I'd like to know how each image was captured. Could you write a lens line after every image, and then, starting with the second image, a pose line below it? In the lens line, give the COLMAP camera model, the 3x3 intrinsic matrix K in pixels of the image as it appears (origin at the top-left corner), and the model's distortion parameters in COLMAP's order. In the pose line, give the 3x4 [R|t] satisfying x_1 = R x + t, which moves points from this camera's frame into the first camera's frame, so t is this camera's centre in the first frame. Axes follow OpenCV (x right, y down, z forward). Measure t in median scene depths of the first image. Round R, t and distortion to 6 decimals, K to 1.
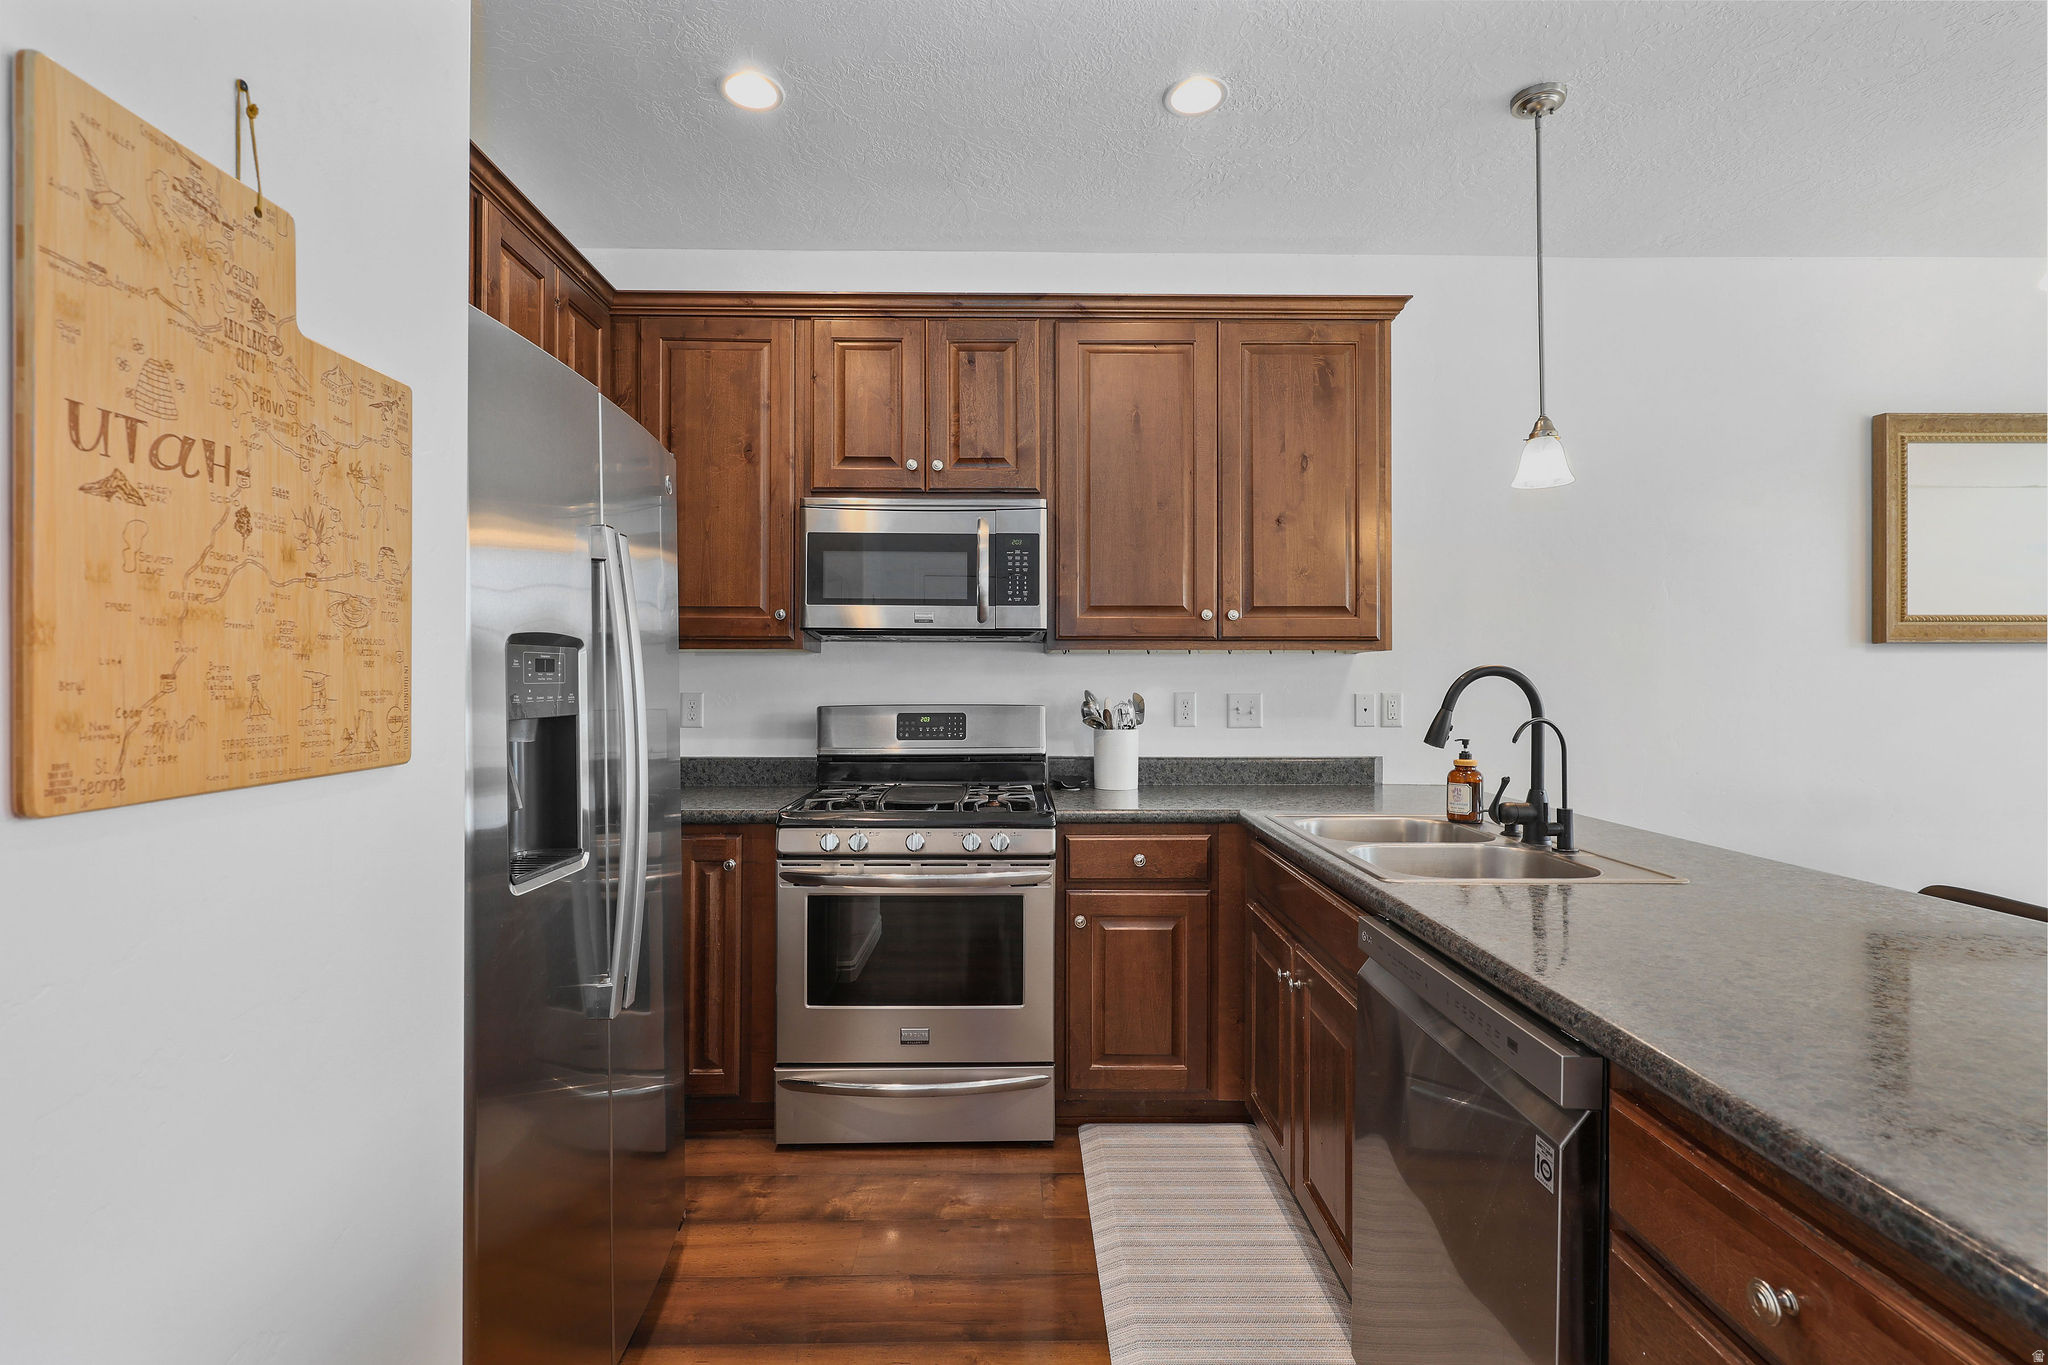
lens RADIAL K [[936.6, 0, 1015.6], [0, 936.6, 677.0], [0, 0, 1]] dist [0.005050, -0.000908]
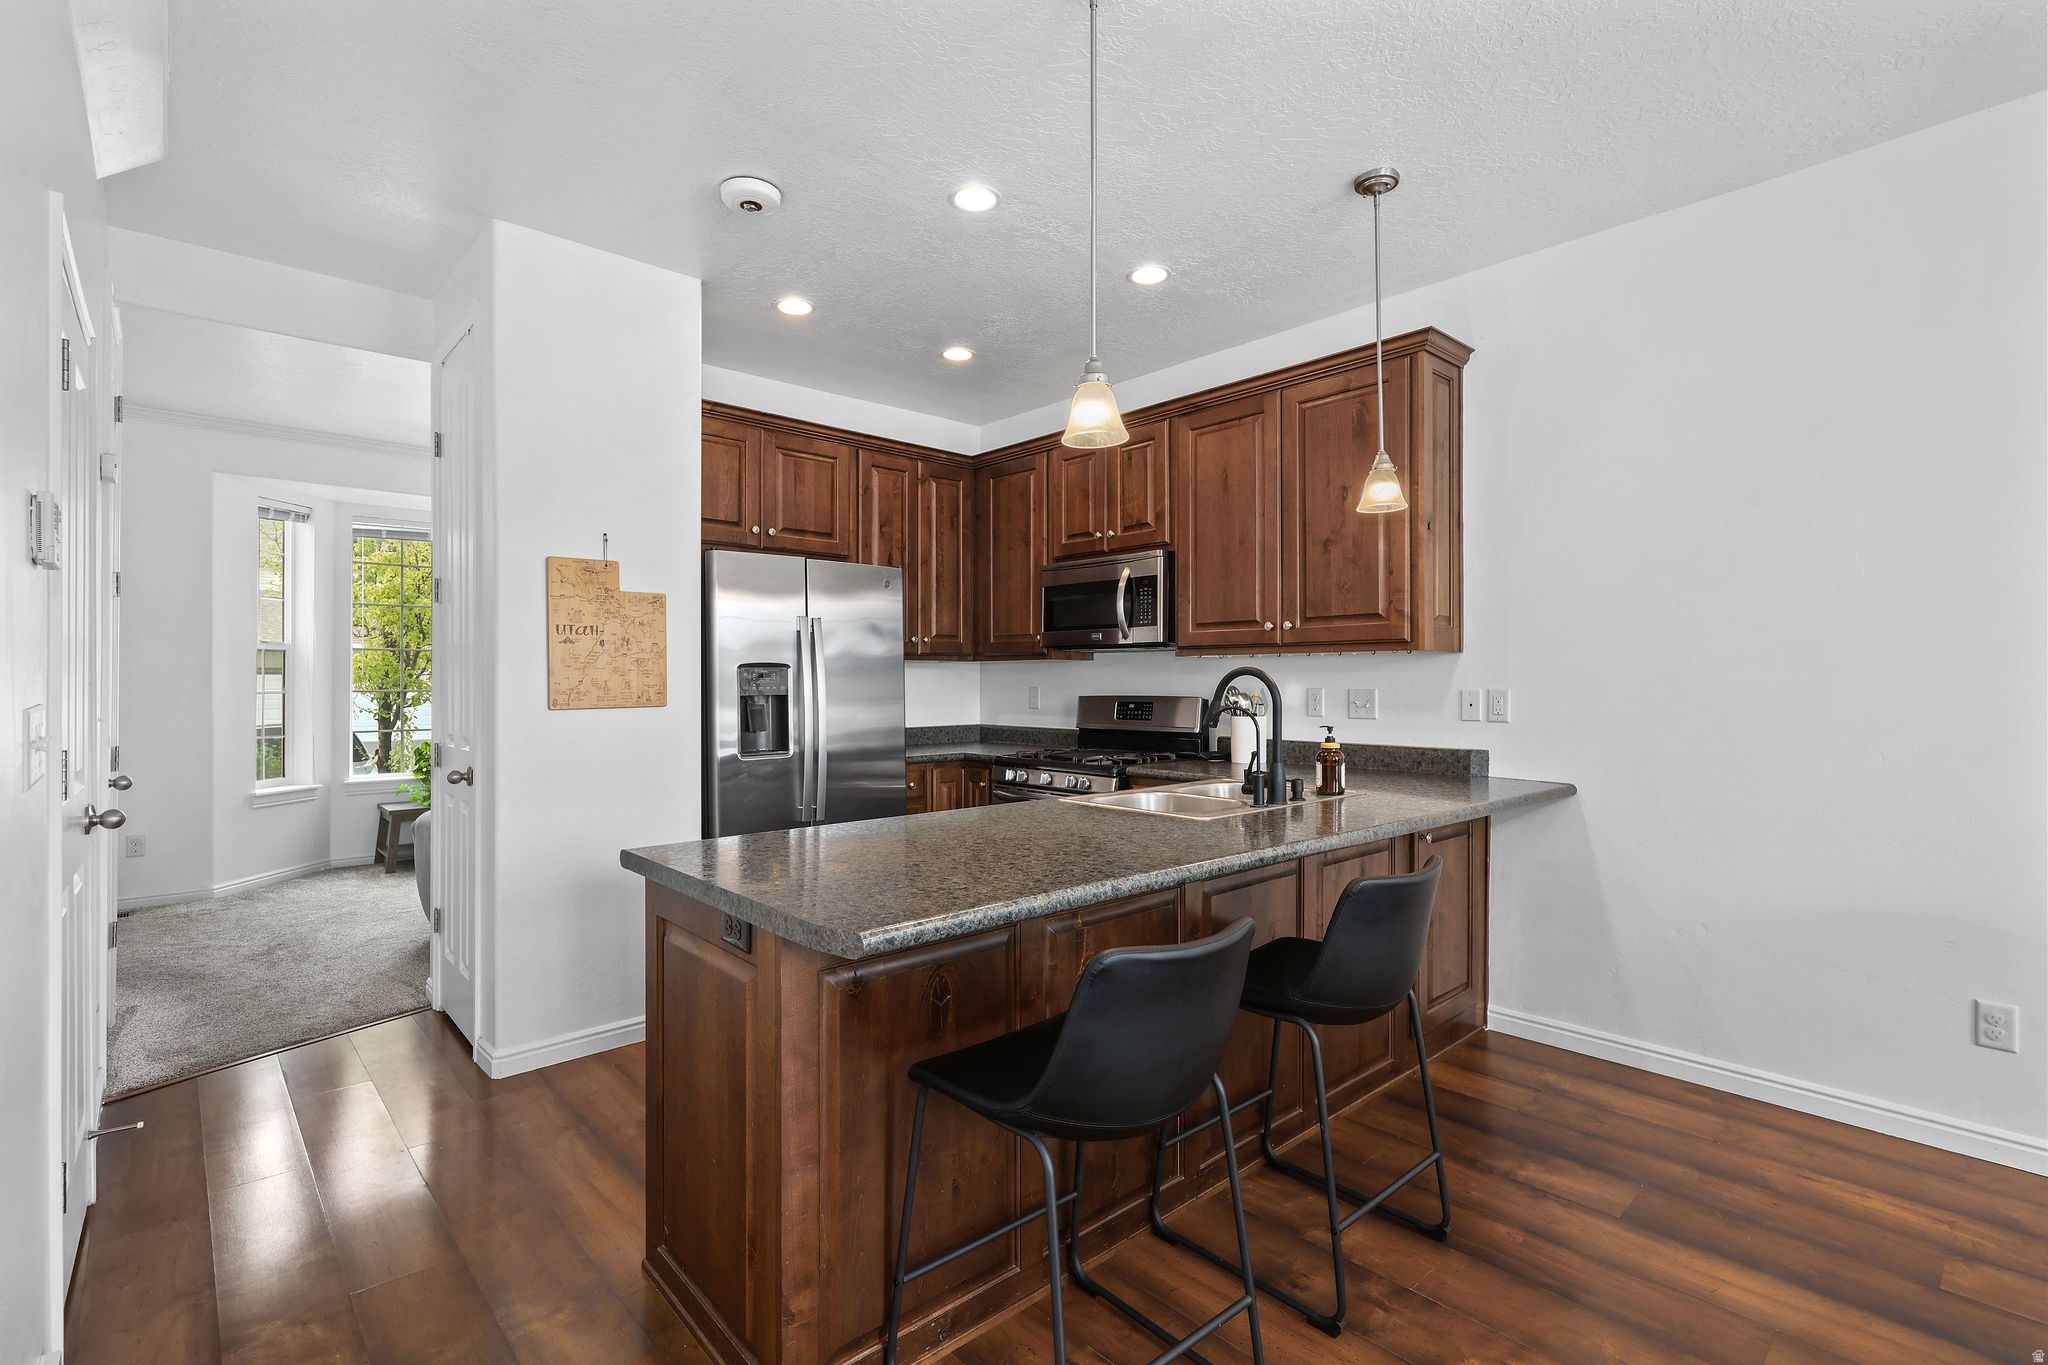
lens RADIAL K [[936.6, 0, 1010.3], [0, 936.6, 683.3], [0, 0, 1]] dist [0.005050, -0.000908]
pose [[0.658367, -0.000876, -0.752696, 0.965042], [0.008296, 0.999947, 0.006093, 0.000009], [0.752651, -0.010256, 0.658340, -0.099851]]
